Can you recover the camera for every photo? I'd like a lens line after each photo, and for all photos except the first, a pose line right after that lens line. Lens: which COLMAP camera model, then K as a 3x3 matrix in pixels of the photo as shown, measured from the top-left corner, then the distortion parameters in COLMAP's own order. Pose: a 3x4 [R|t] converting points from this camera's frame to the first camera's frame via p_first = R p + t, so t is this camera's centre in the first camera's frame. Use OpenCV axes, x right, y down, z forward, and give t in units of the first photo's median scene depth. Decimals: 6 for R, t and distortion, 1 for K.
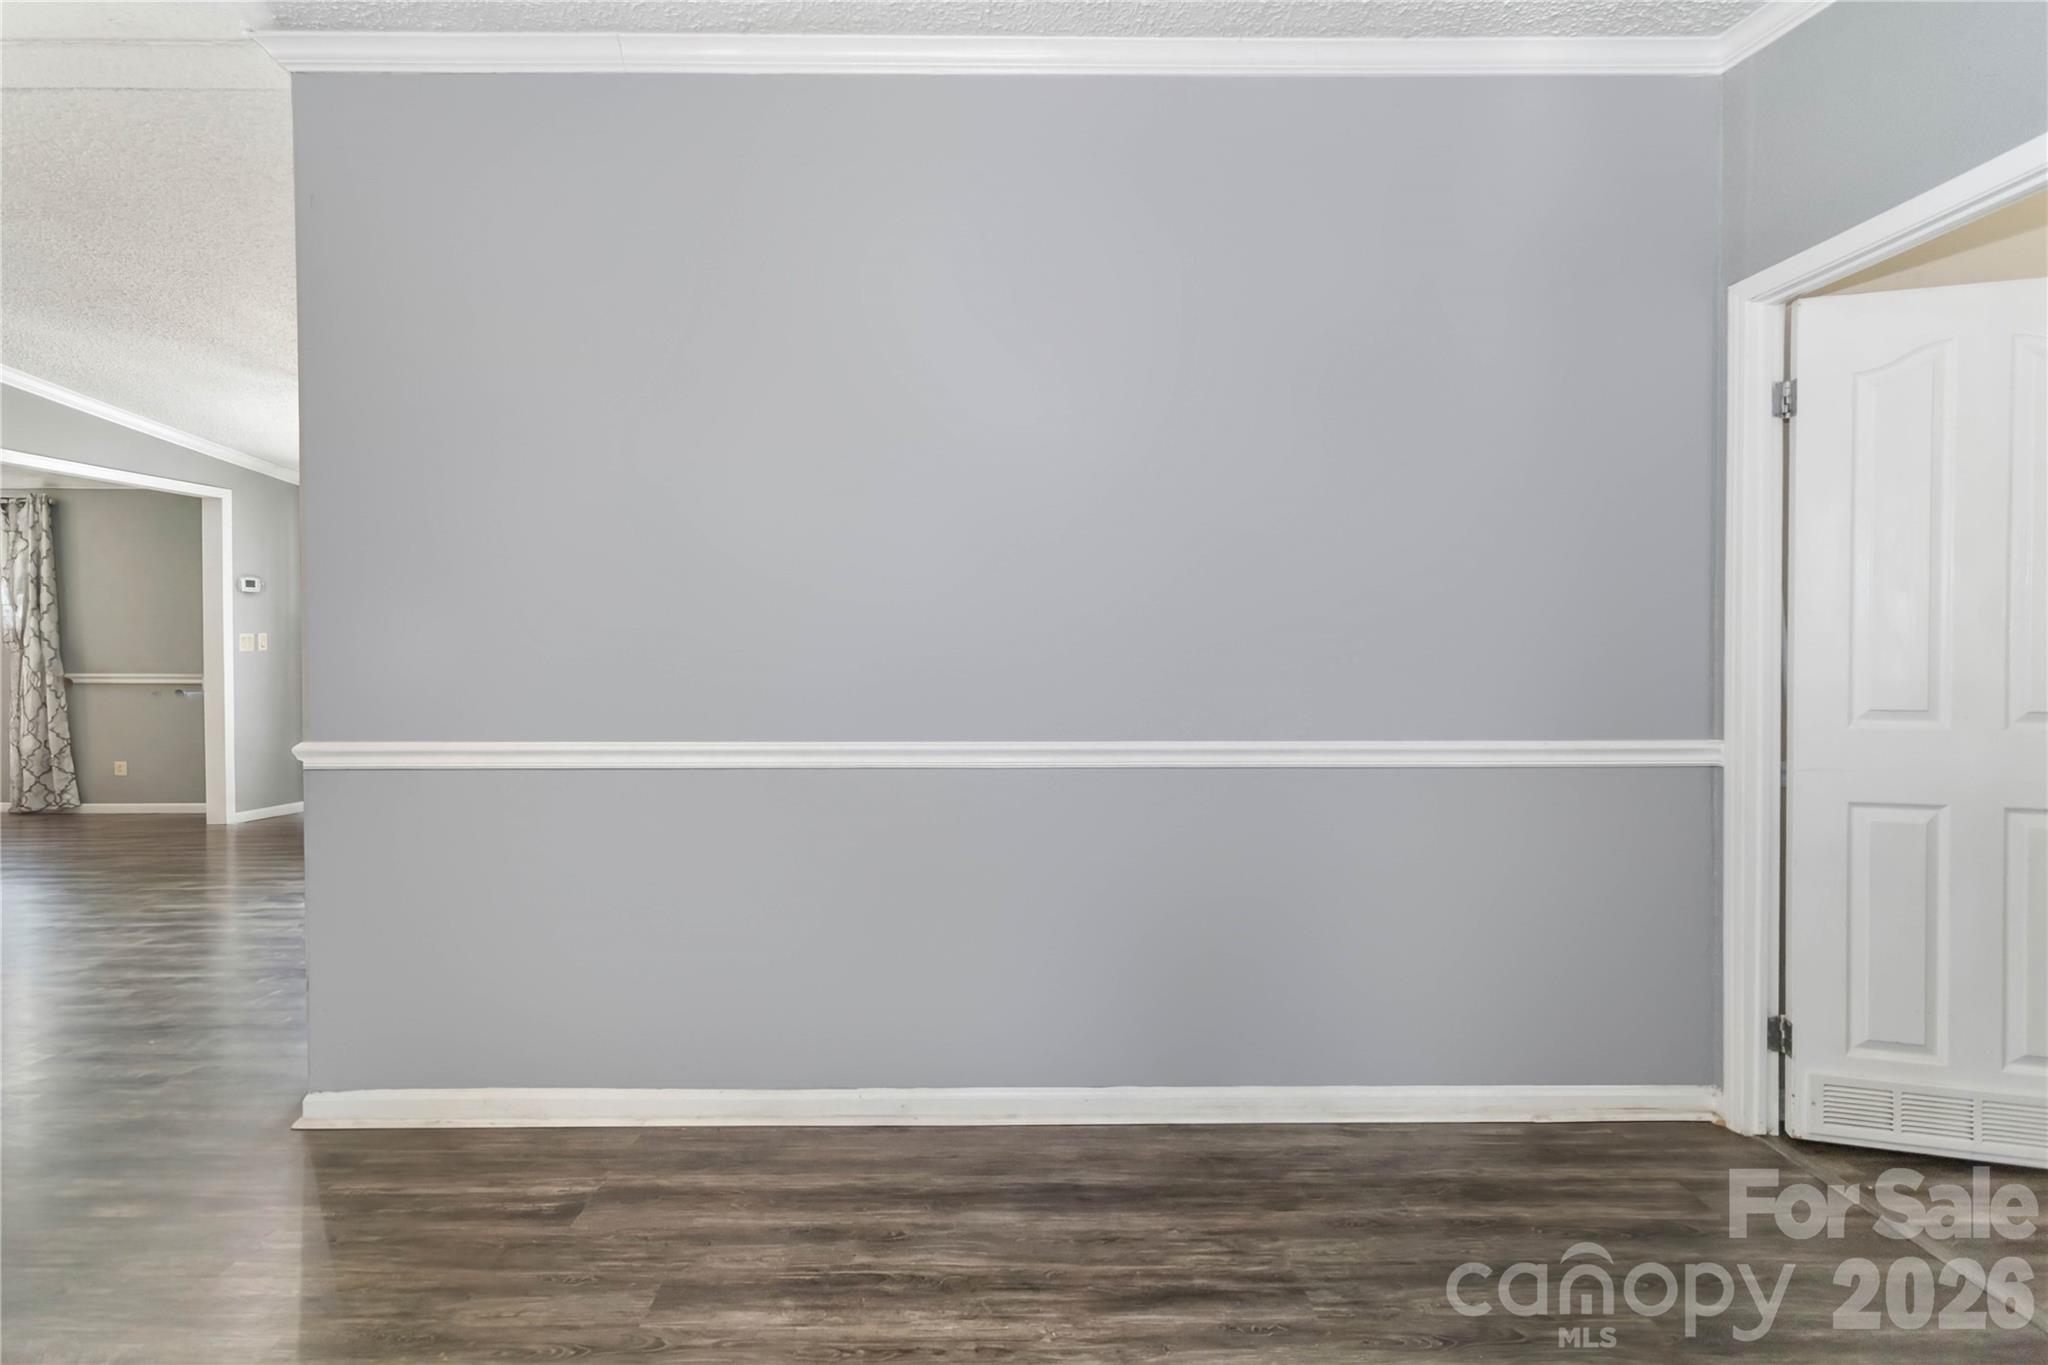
lens RADIAL K [[950.6, 0, 1026.8], [0, 950.6, 636.7], [0, 0, 1]] dist [0.000511, 0.001045]
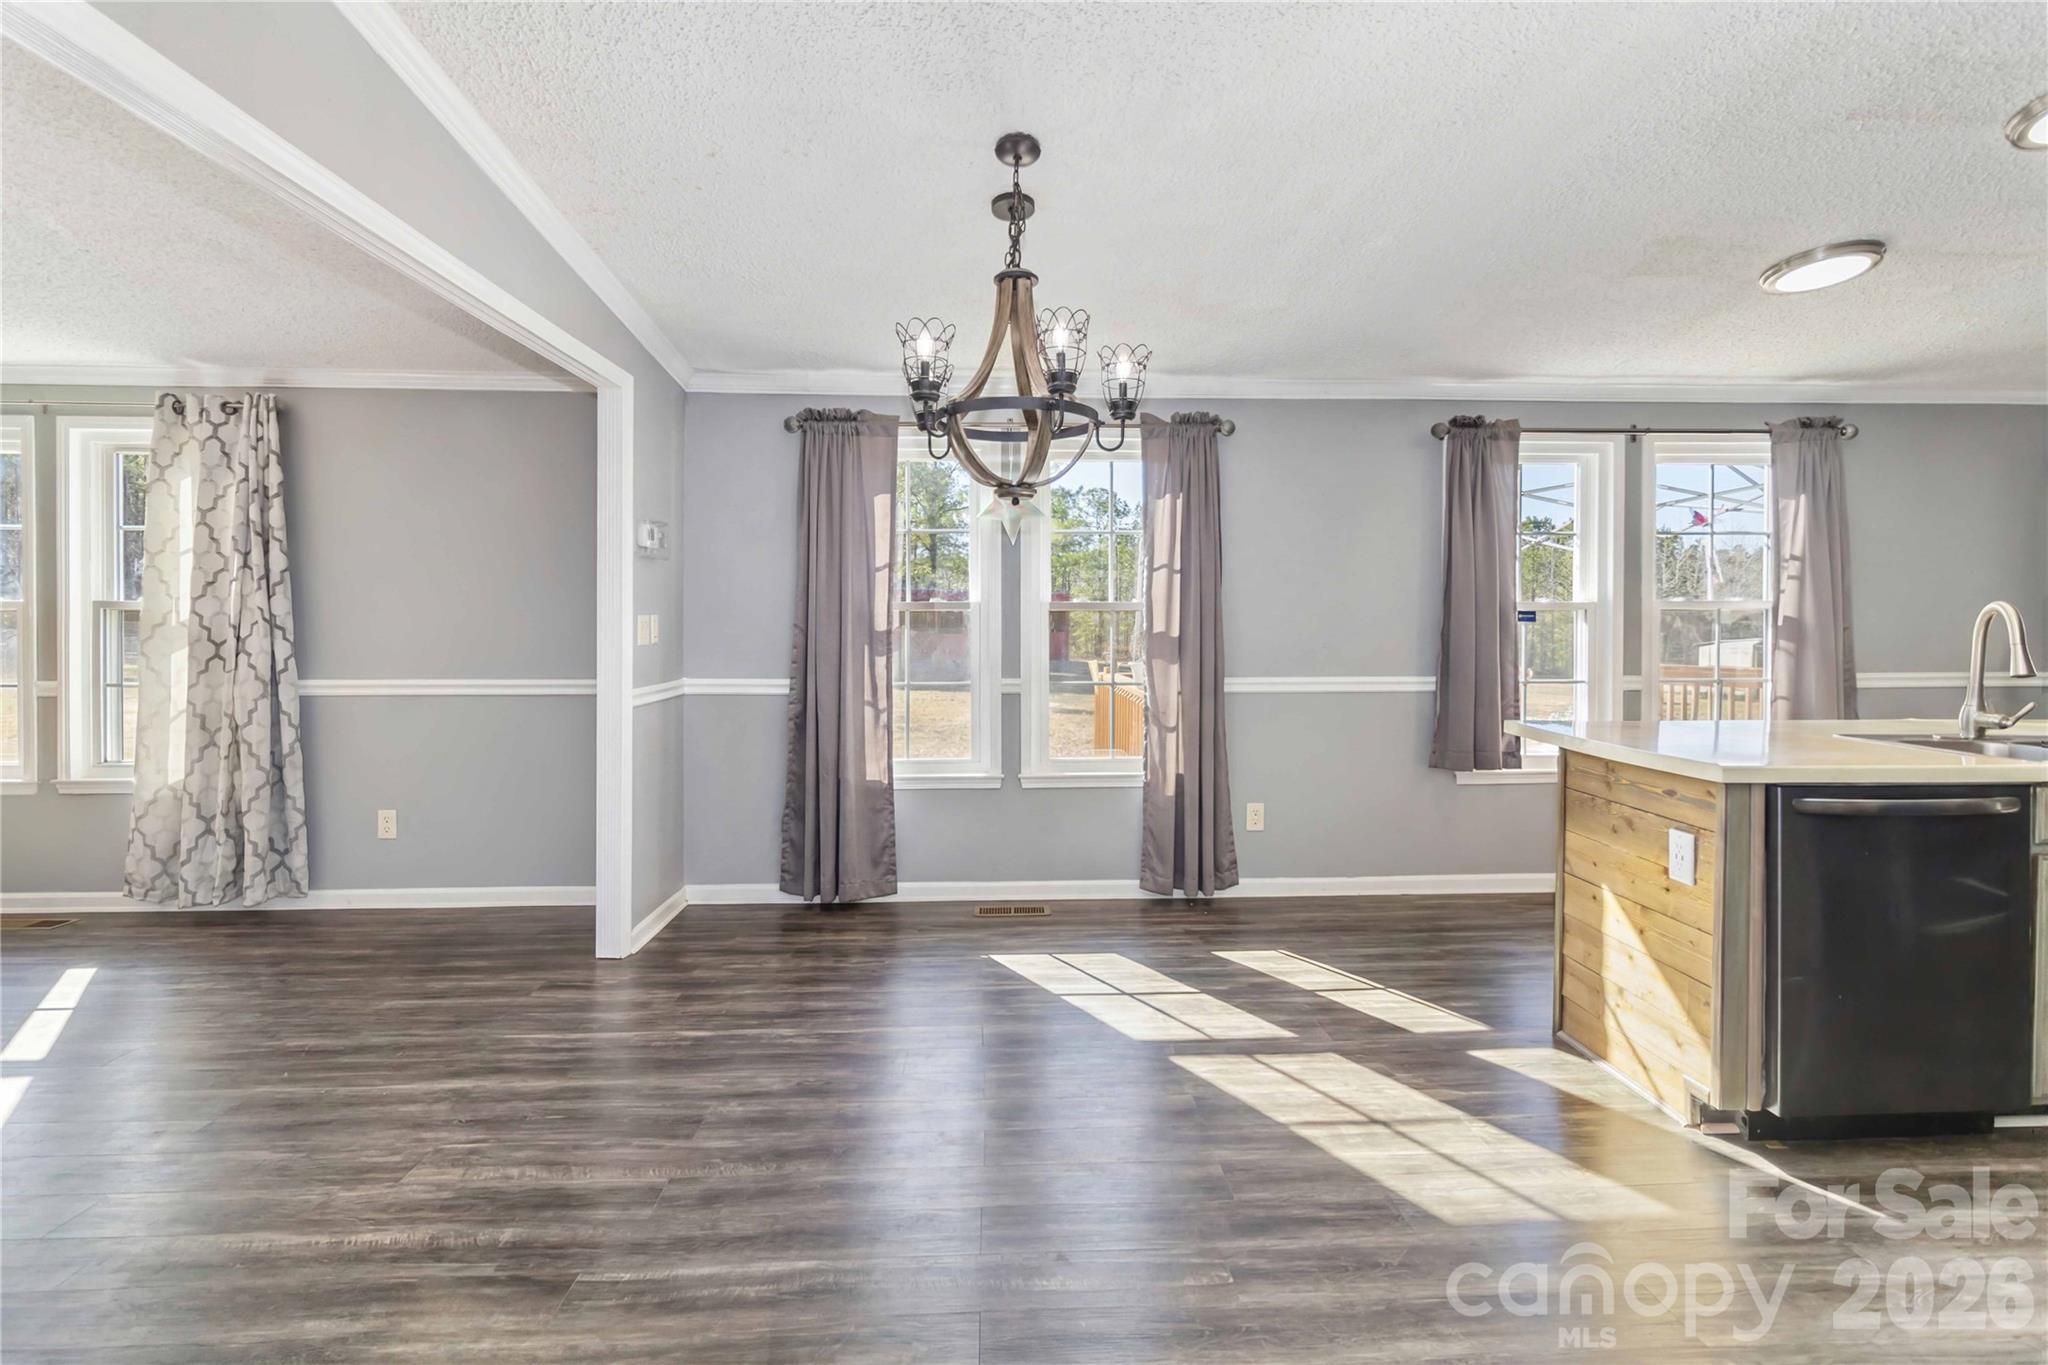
lens RADIAL K [[925.1, 0, 1000.0], [0, 925.1, 628.7], [0, 0, 1]] dist [0.018080, 0.000022]
pose [[0.999943, 0.000923, 0.010678, -1.407468], [-0.000899, 0.999997, -0.002265, 0.010895], [-0.010680, 0.002256, 0.999940, 0.959777]]
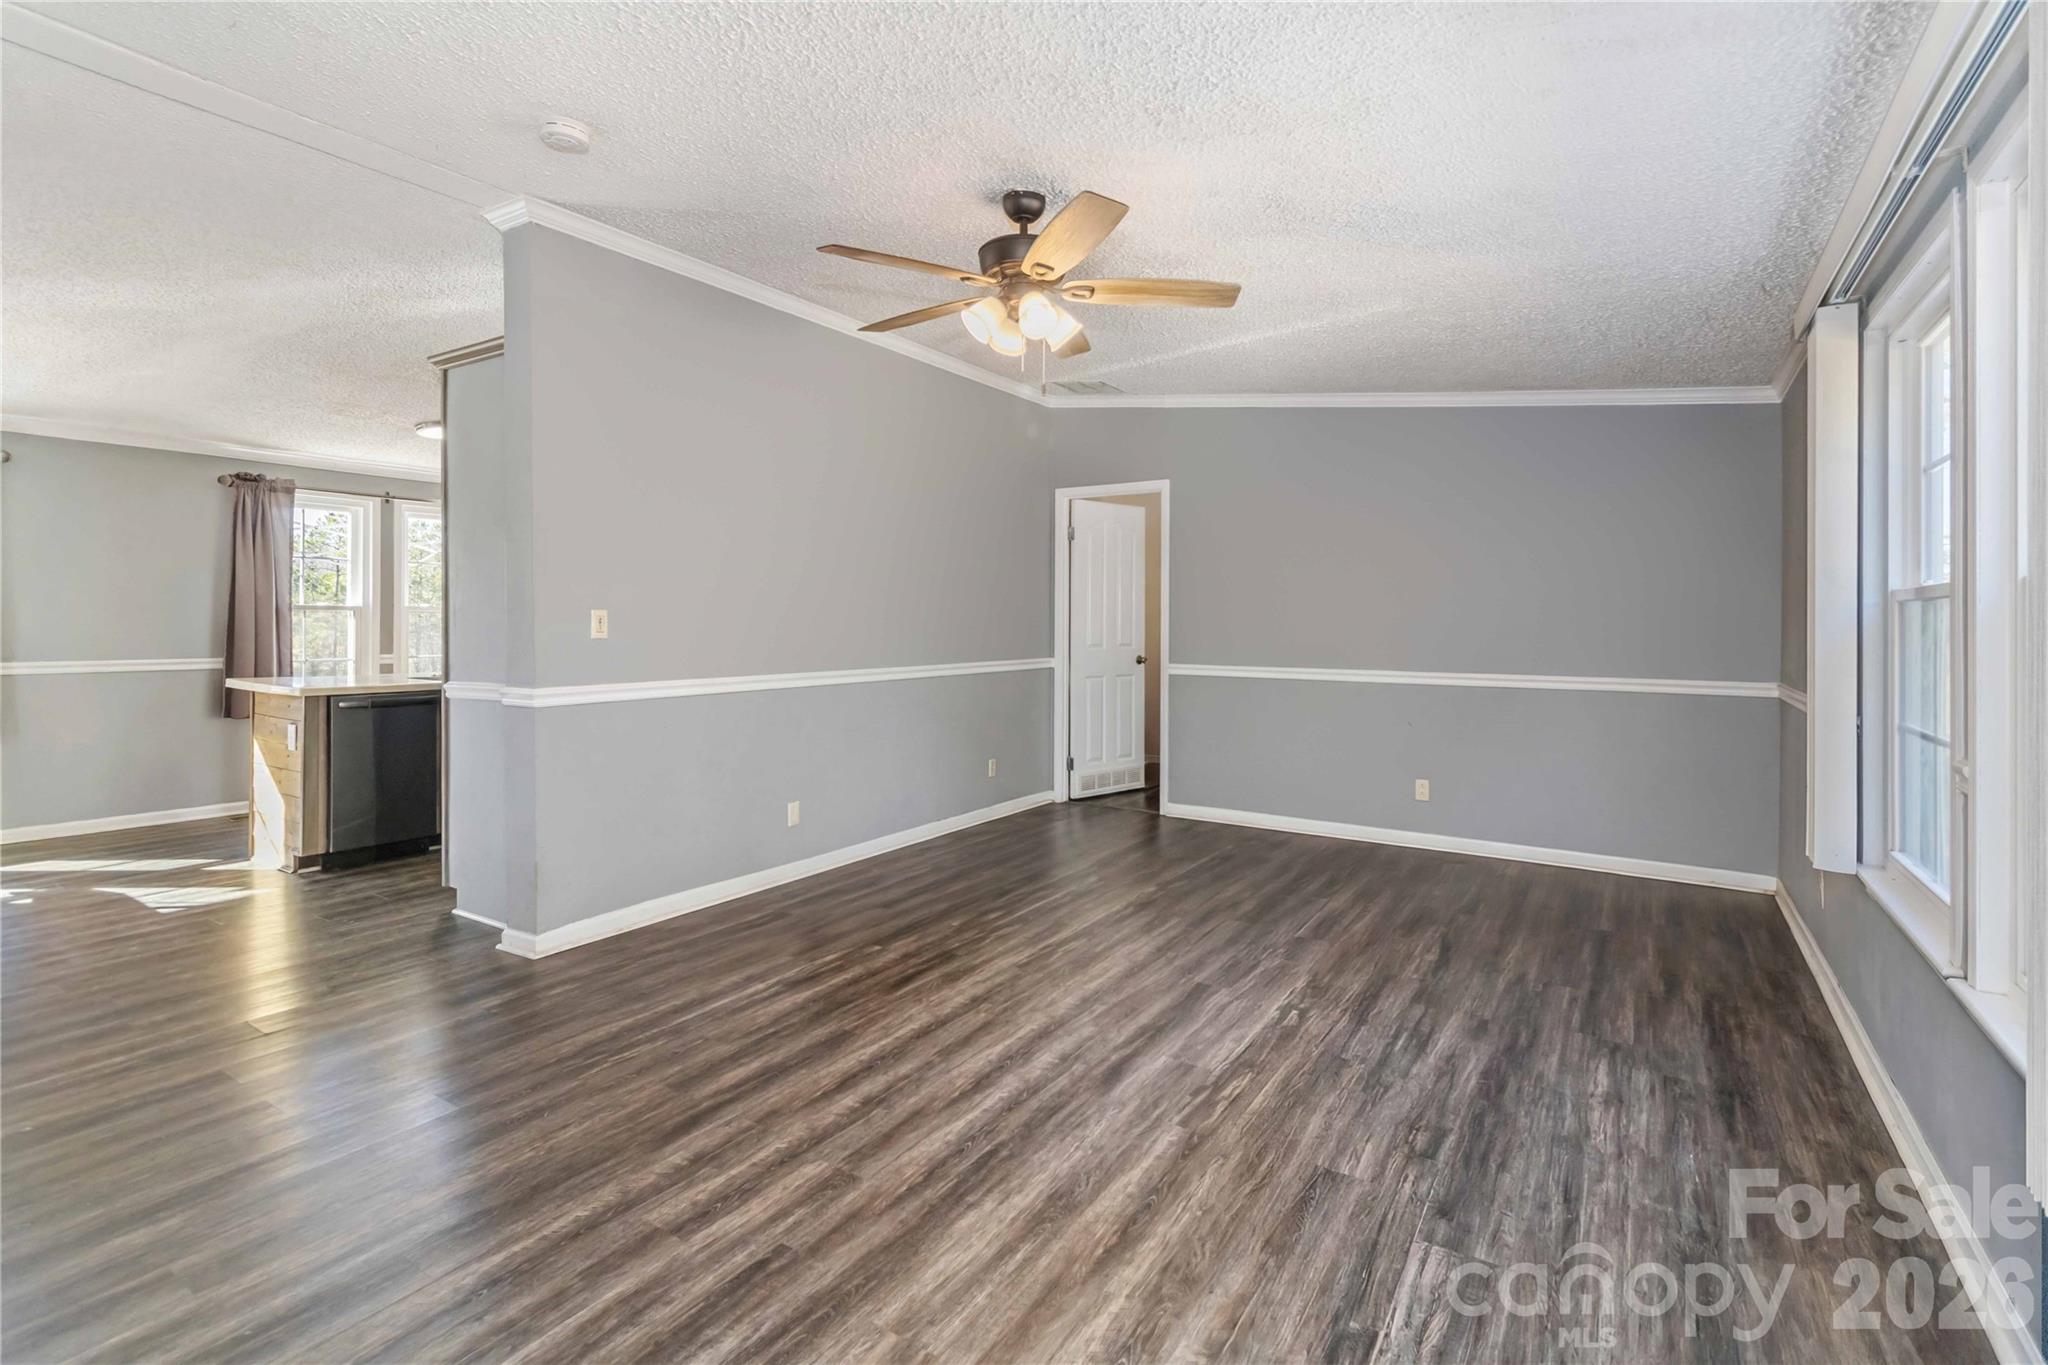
lens RADIAL K [[956.3, 0, 1014.9], [0, 956.3, 624.9], [0, 0, 1]] dist [0.002262, -0.000015]
pose [[0.552063, 0.001402, 0.833802, -1.511151], [0.001347, 0.999996, -0.002573, 0.020257], [-0.833802, 0.002543, 0.552058, -0.377829]]
